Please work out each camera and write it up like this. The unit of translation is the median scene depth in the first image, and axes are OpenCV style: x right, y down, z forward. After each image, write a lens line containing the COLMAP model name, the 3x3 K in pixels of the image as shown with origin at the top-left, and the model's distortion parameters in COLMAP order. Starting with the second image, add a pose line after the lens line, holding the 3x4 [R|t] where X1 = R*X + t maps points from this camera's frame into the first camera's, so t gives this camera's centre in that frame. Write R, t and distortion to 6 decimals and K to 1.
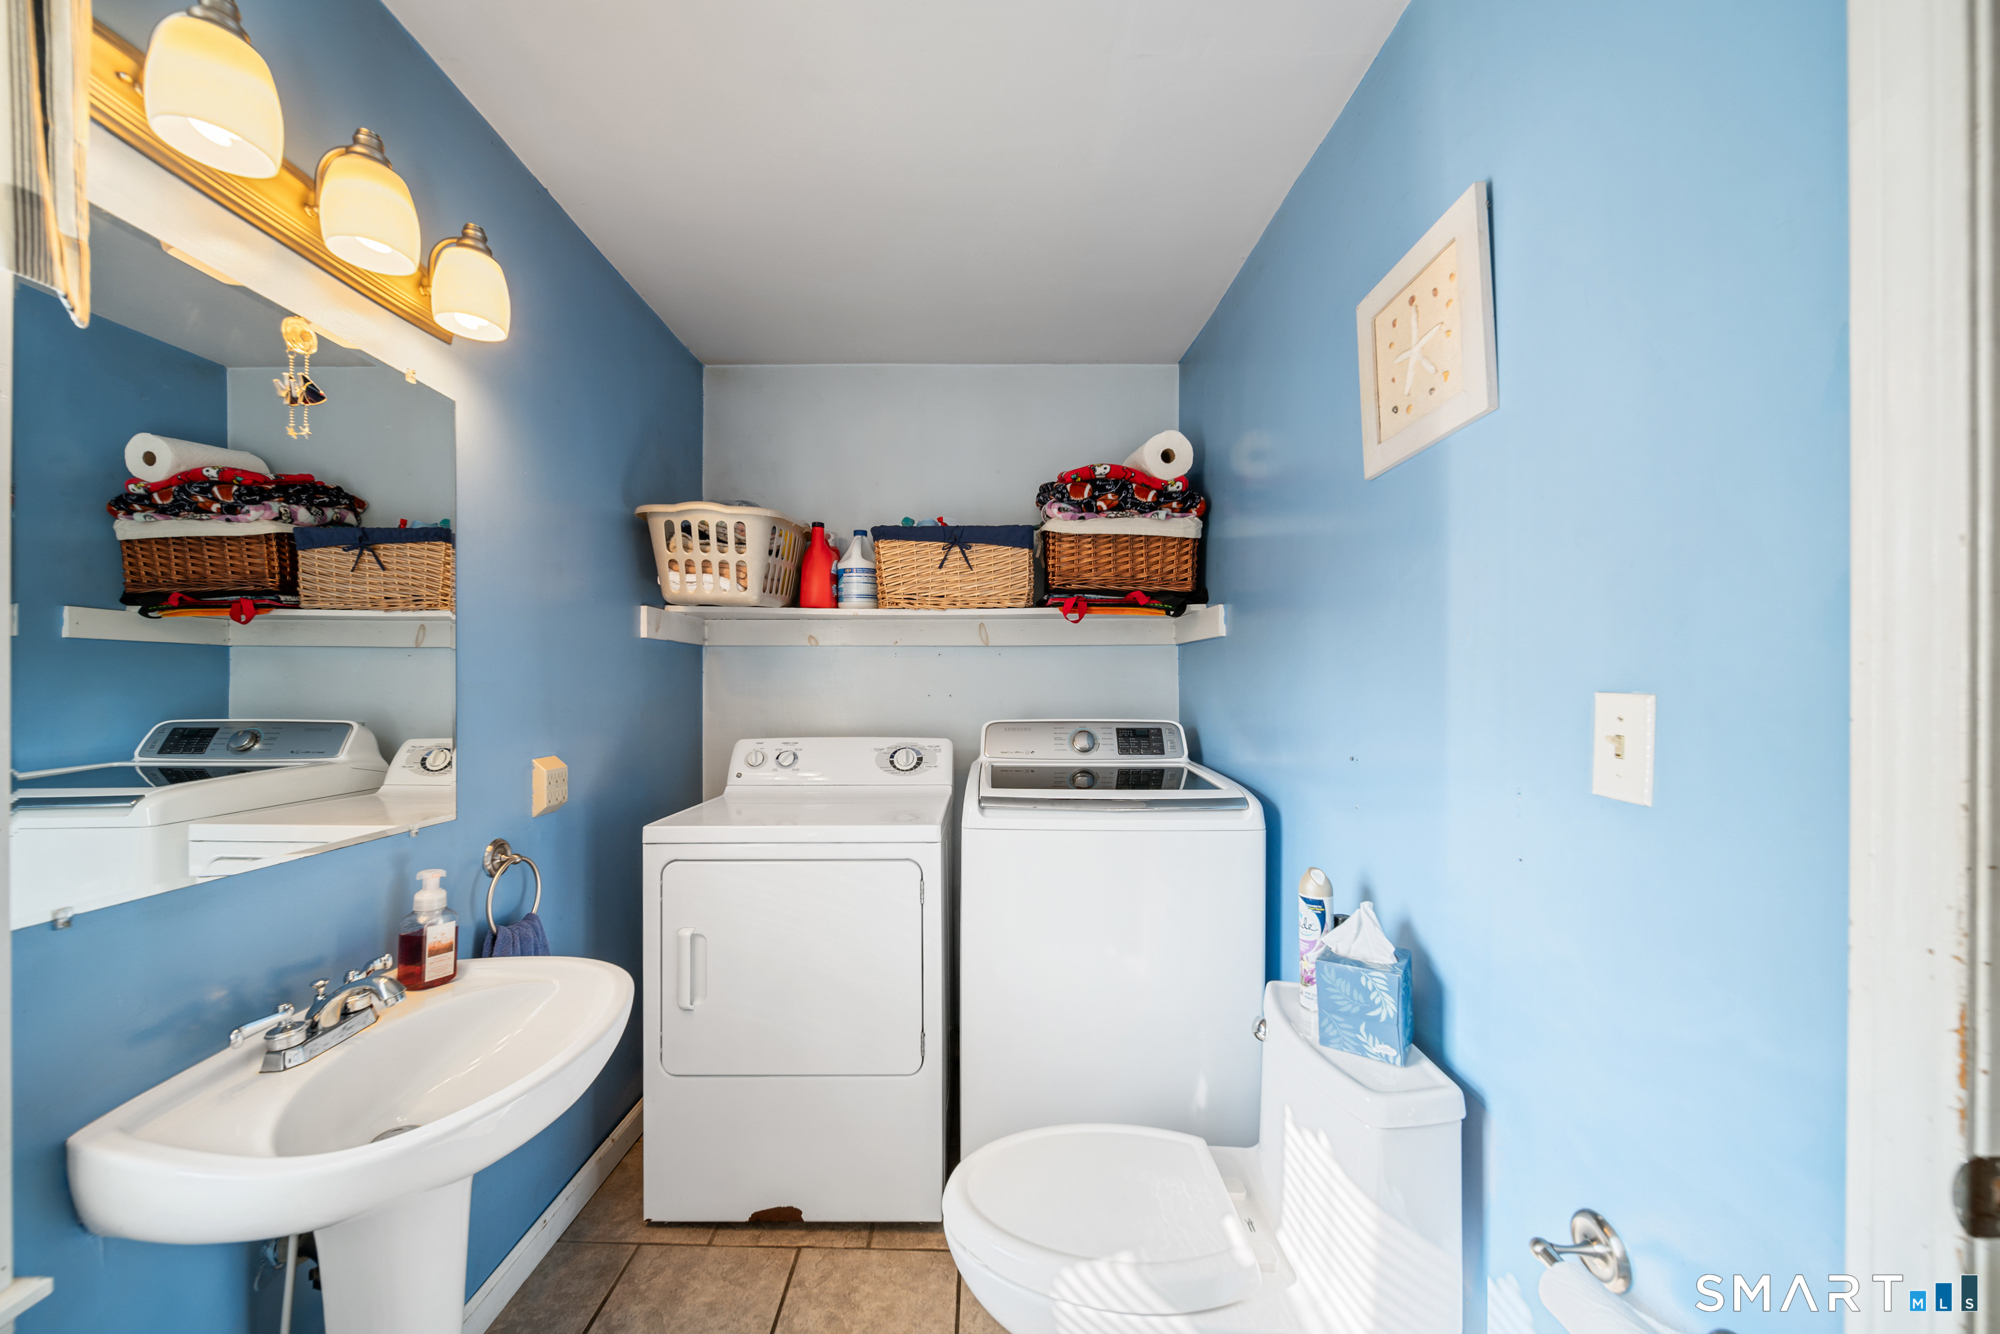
lens RADIAL K [[728.8, 0, 993.0], [0, 728.8, 684.7], [0, 0, 1]] dist [-0.000639, -0.000421]
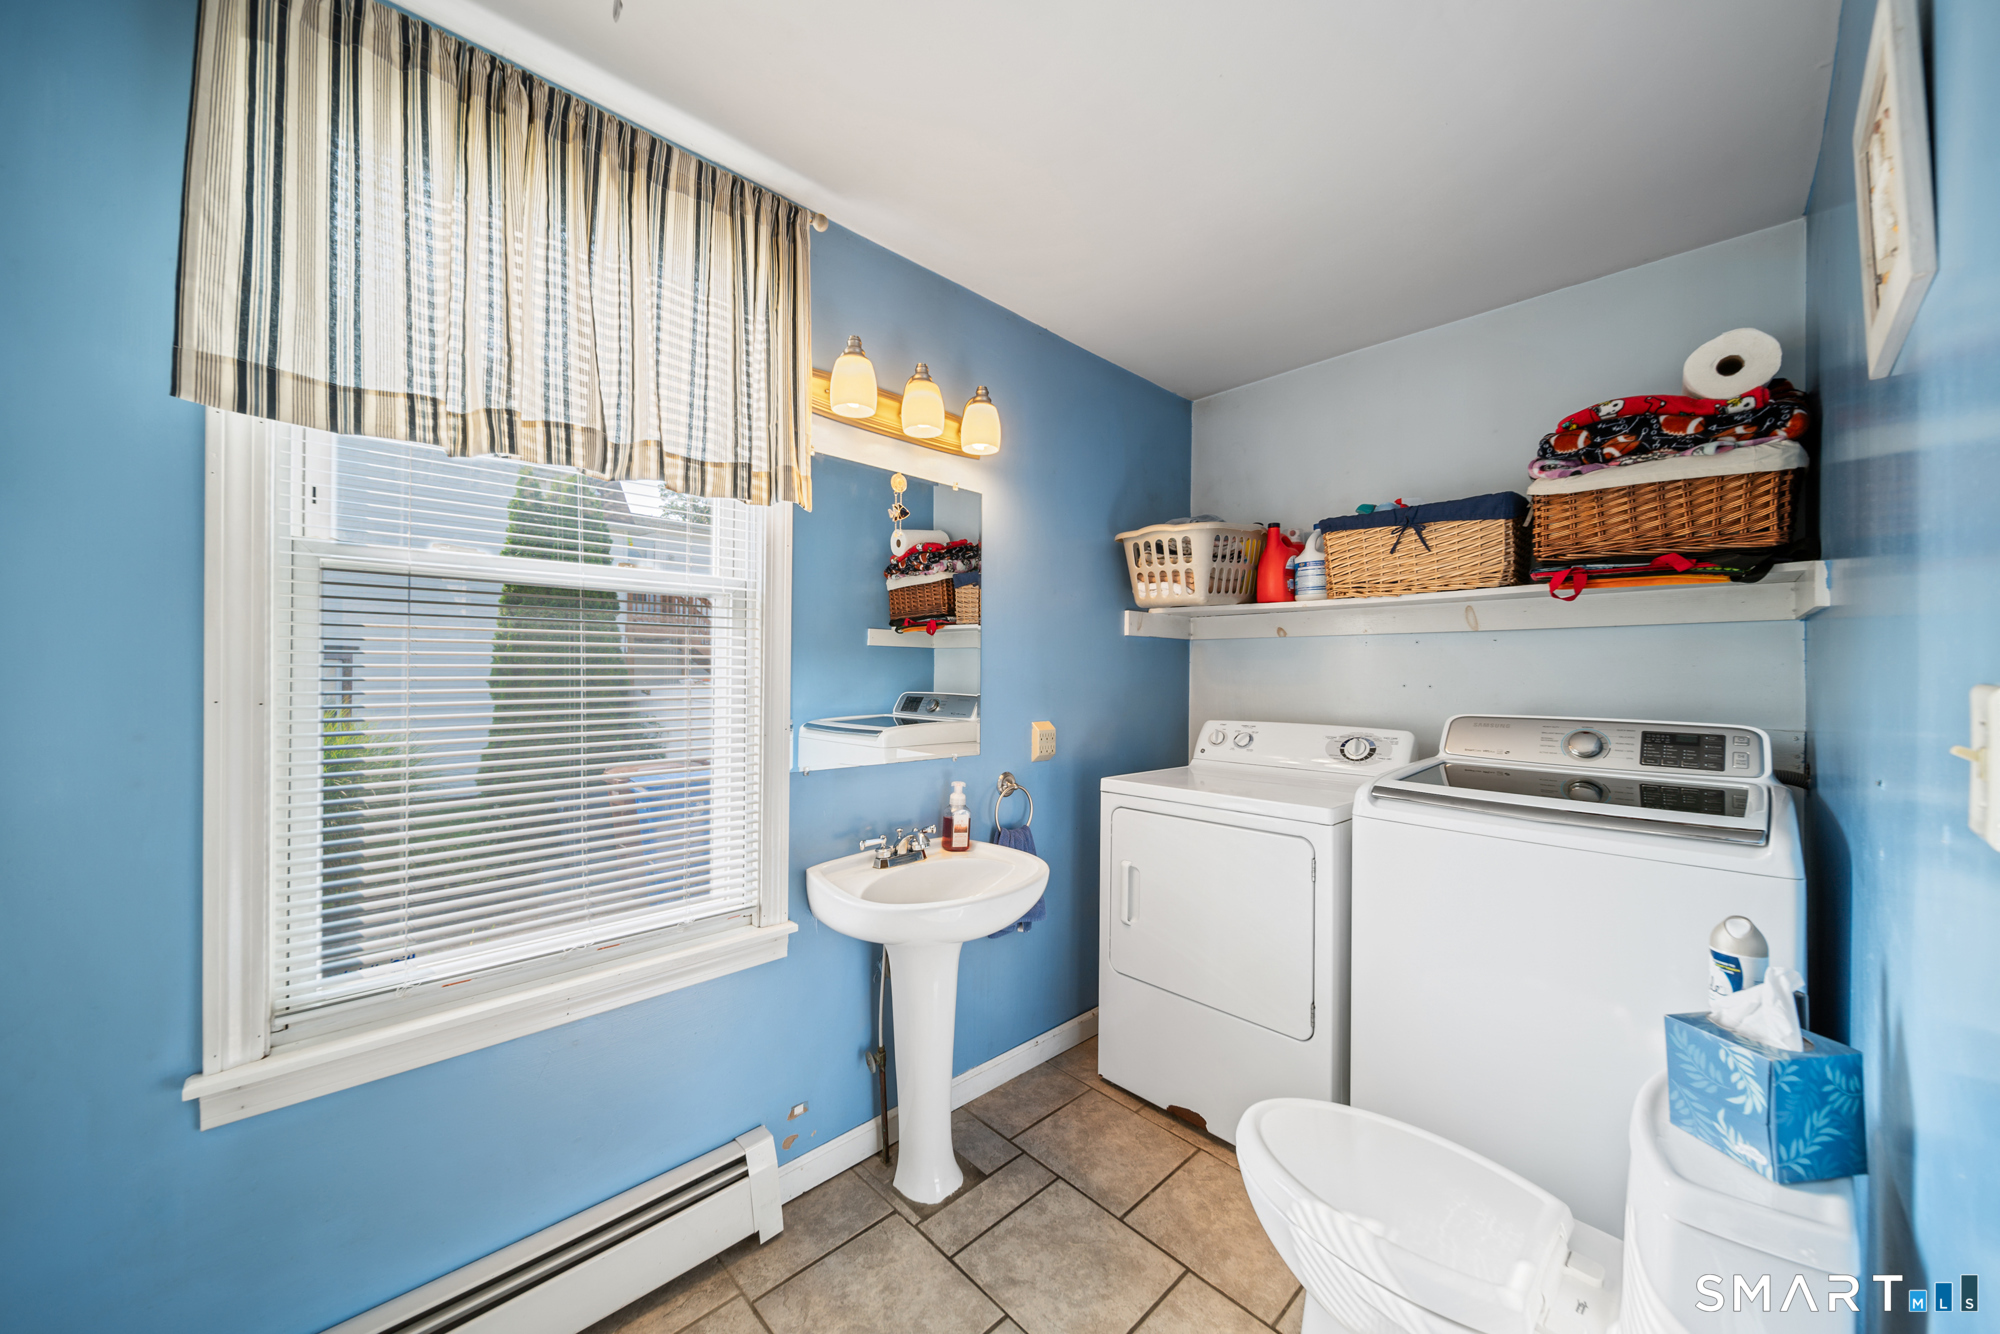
lens RADIAL K [[707.8, 0, 966.2], [0, 707.8, 668.3], [0, 0, 1]] dist [-0.001429, -0.000161]
pose [[0.678836, 0.000701, -0.734290, 0.239458], [-0.008062, 0.999946, -0.006498, 0.003140], [0.734246, 0.010331, 0.678805, -0.048735]]
